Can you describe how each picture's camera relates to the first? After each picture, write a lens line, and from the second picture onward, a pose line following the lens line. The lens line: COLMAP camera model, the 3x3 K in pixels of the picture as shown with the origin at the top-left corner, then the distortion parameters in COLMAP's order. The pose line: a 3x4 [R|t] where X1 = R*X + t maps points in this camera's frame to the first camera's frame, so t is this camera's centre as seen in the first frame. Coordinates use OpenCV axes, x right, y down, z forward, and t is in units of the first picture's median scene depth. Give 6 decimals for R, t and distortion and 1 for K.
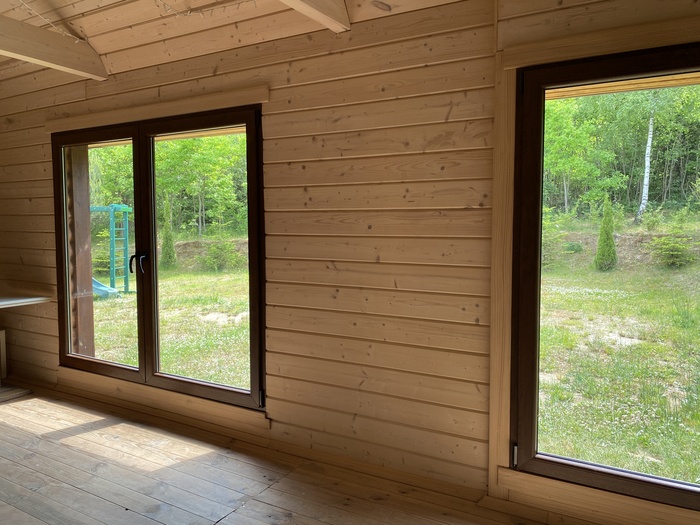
lens RADIAL K [[532.2, 0, 346.7], [0, 532.2, 257.5], [0, 0, 1]] dist [0.042224, -0.034979]
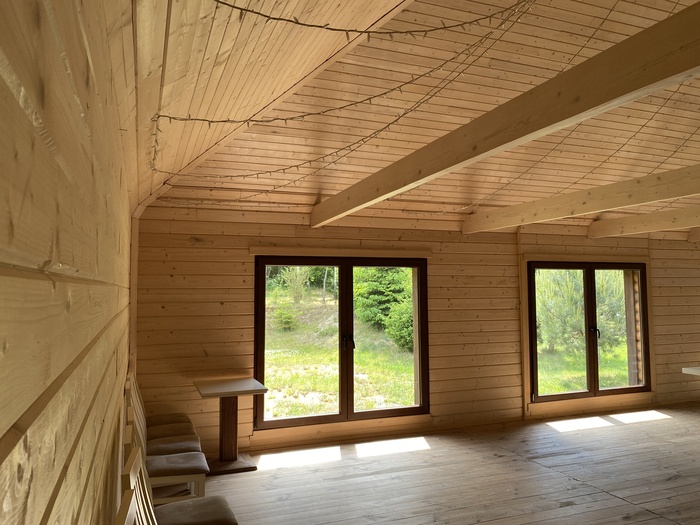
lens RADIAL K [[533.9, 0, 350.2], [0, 533.9, 251.1], [0, 0, 1]] dist [0.055528, -0.124094]
pose [[0.621686, 0.053075, 0.781466, -1.868363], [0.056311, 0.992091, -0.112178, -0.094246], [-0.781240, 0.113745, 0.613781, -0.041539]]
